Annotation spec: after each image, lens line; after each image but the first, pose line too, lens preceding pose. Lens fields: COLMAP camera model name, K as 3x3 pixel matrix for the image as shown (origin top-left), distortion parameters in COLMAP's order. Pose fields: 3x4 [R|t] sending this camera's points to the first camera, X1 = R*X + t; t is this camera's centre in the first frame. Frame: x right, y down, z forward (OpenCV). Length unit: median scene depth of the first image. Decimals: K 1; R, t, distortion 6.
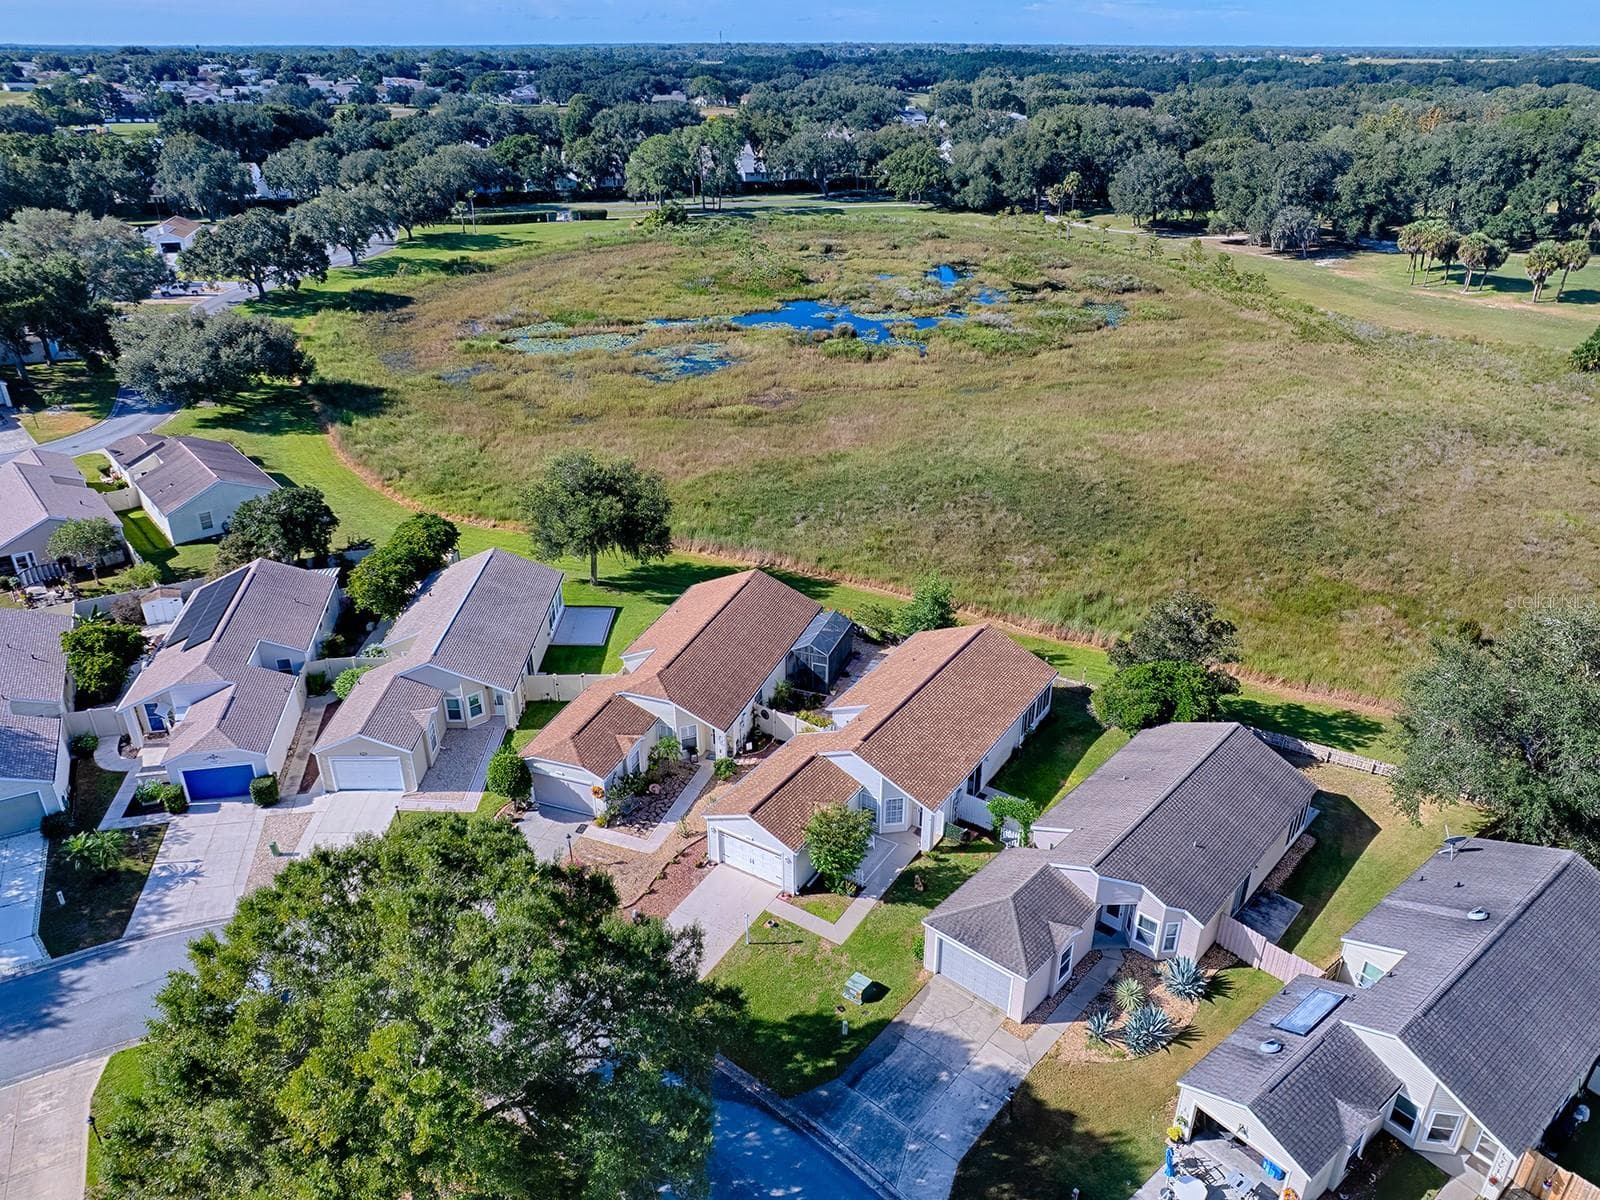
lens RADIAL K [[1151.2, 0, 808.0], [0, 1151.2, 622.3], [0, 0, 1]] dist [-0.082913, 0.077323]
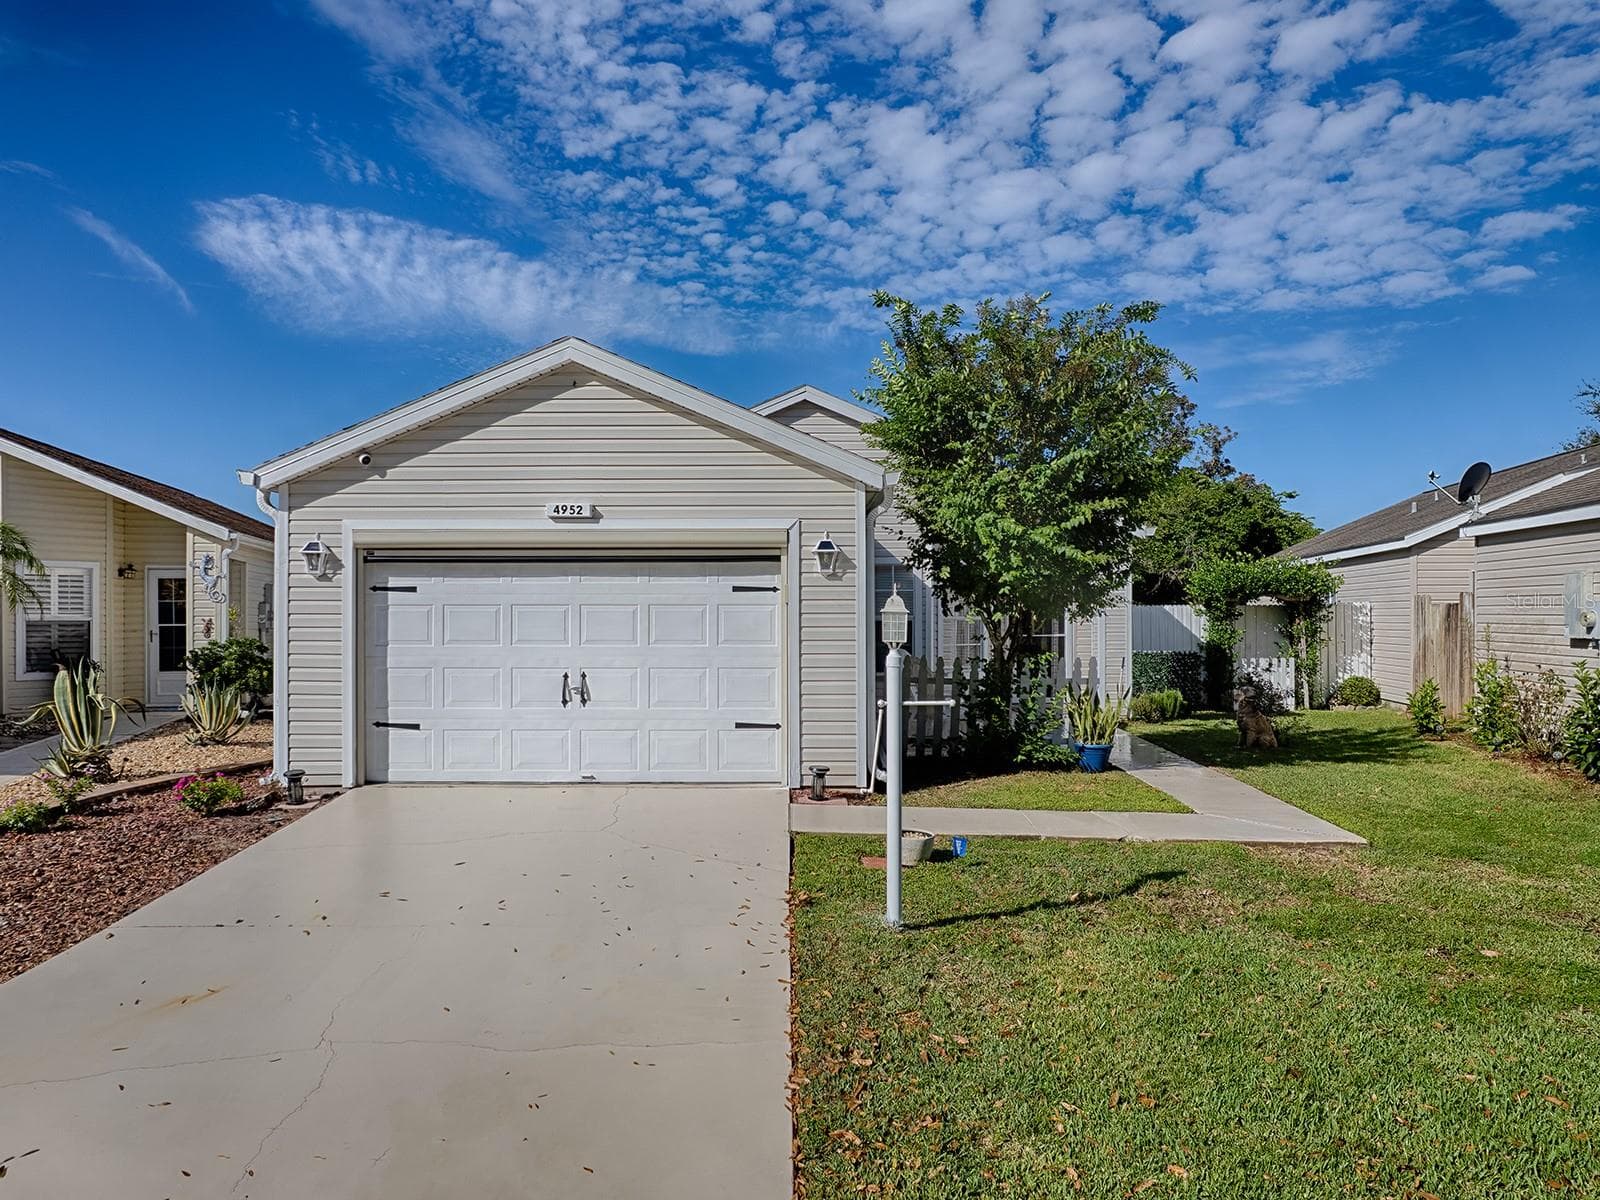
lens RADIAL K [[1156.3, 0, 799.0], [0, 1156.3, 617.5], [0, 0, 1]] dist [-0.074990, 0.062161]
pose [[0.844545, -0.001292, 0.535483, -0.040268], [0.246249, 0.888925, -0.386230, 0.096682], [-0.475506, 0.458050, 0.751055, 0.296508]]
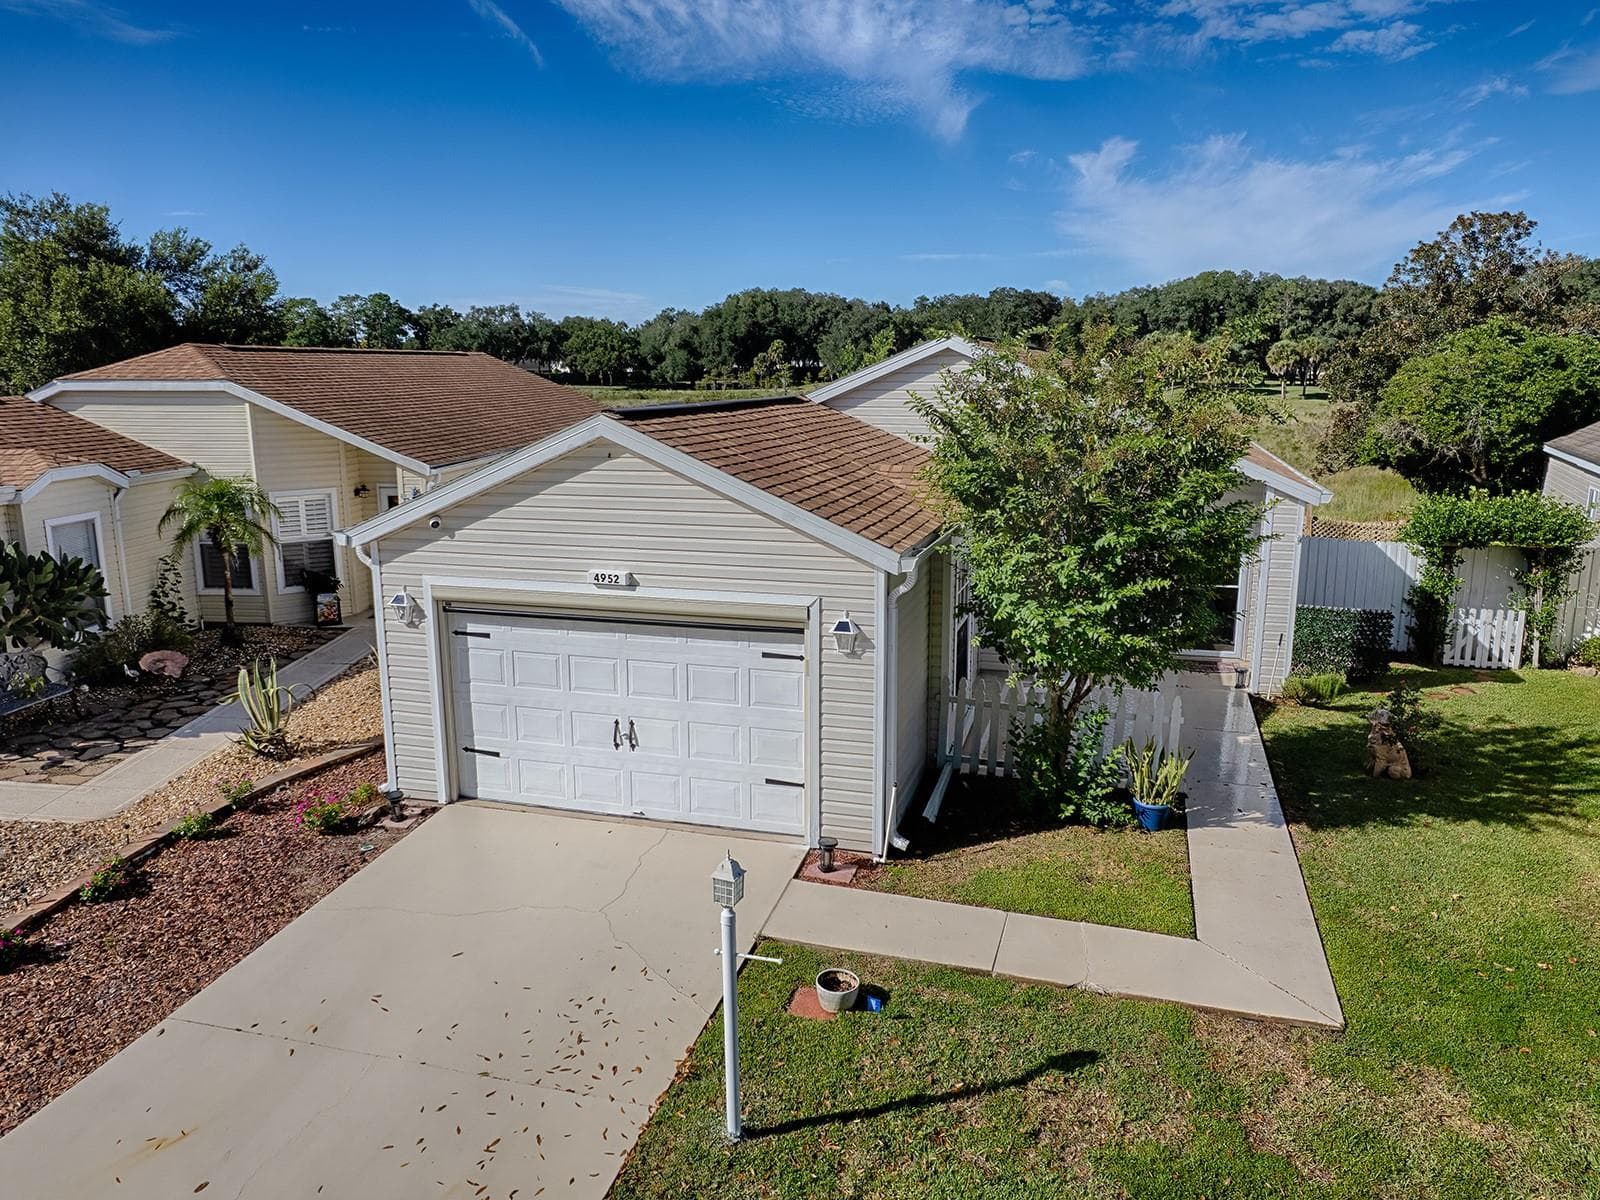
lens RADIAL K [[1151.2, 0, 808.0], [0, 1151.2, 622.3], [0, 0, 1]] dist [-0.082913, 0.077323]
pose [[0.959437, -0.062089, 0.275000, -0.024977], [0.129747, 0.963251, -0.235189, 0.083990], [-0.250291, 0.261330, 0.932234, 0.283579]]
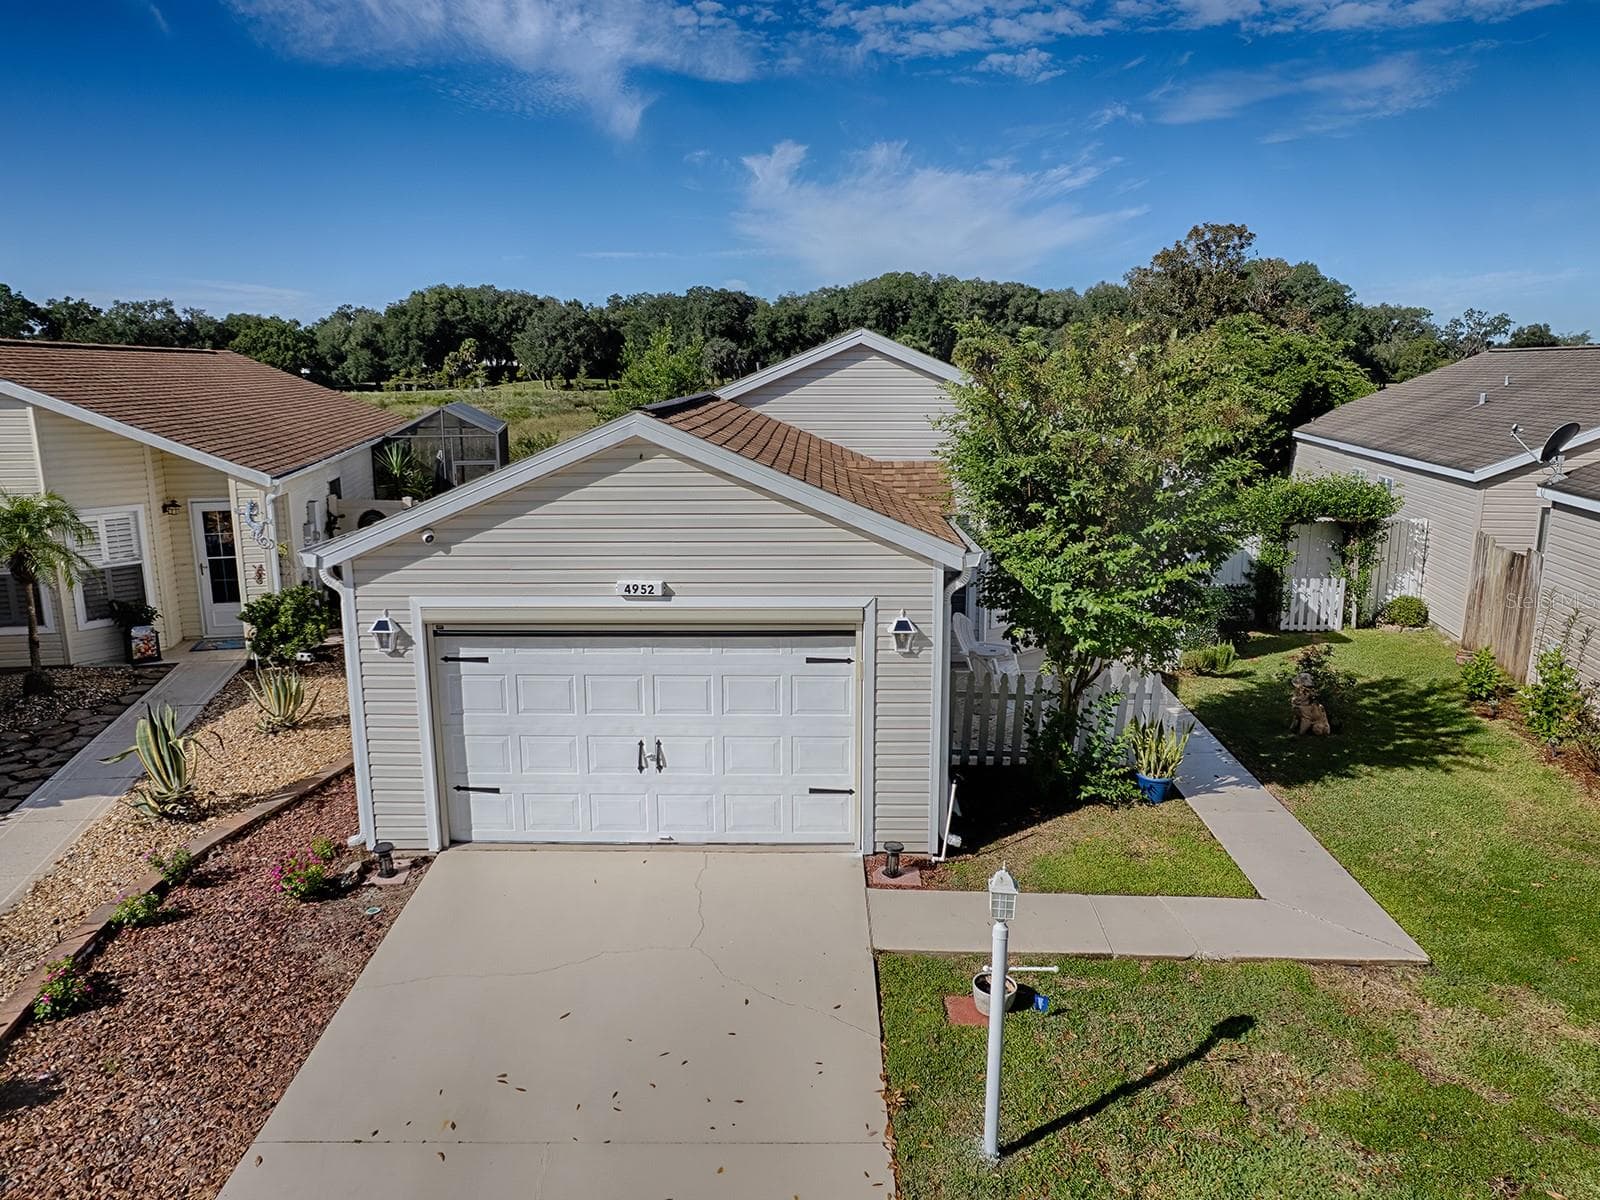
lens RADIAL K [[1151.2, 0, 808.0], [0, 1151.2, 622.3], [0, 0, 1]] dist [-0.082913, 0.077323]
pose [[0.851061, -0.116073, 0.512077, -0.041134], [0.241423, 0.952560, -0.185323, 0.079850], [-0.466273, 0.281348, 0.838709, 0.292079]]
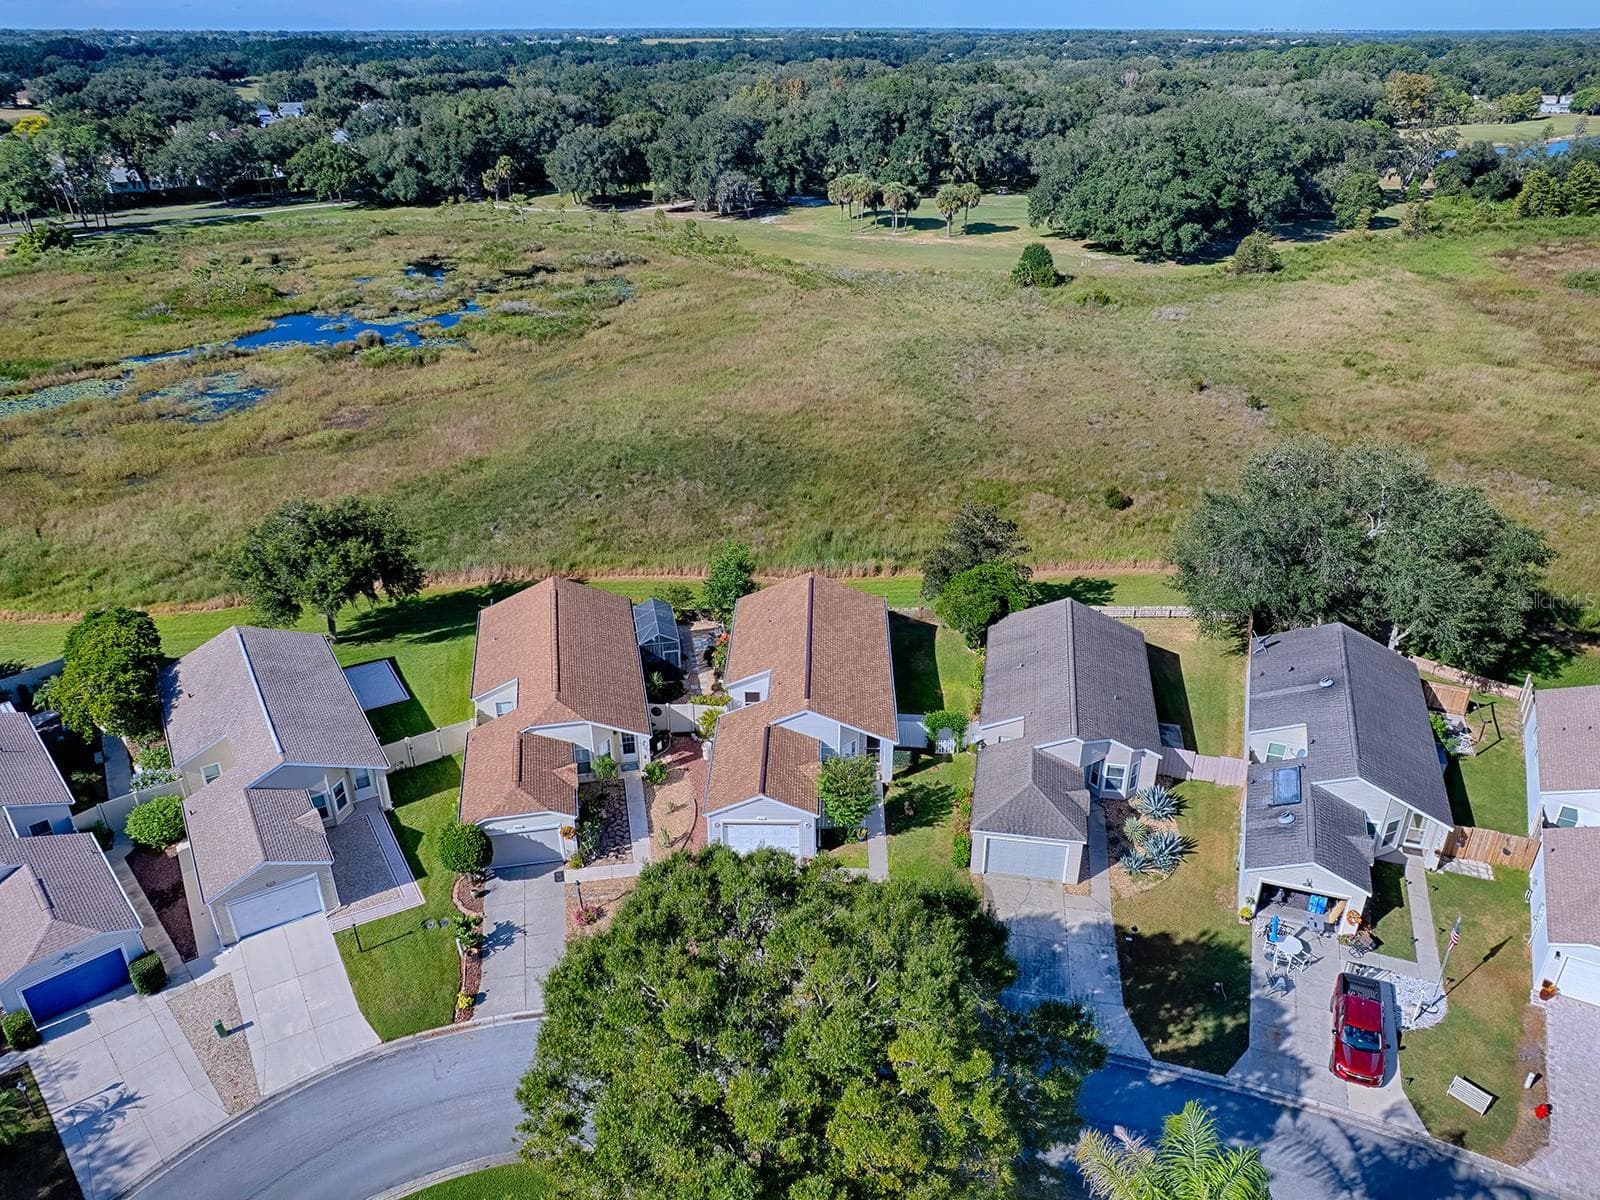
lens RADIAL K [[1151.2, 0, 808.0], [0, 1151.2, 622.3], [0, 0, 1]] dist [-0.082913, 0.077323]
pose [[0.854325, -0.243287, 0.459282, -0.149405], [0.238192, 0.968688, 0.070057, -0.012607], [-0.461945, 0.049546, 0.885523, 0.032527]]
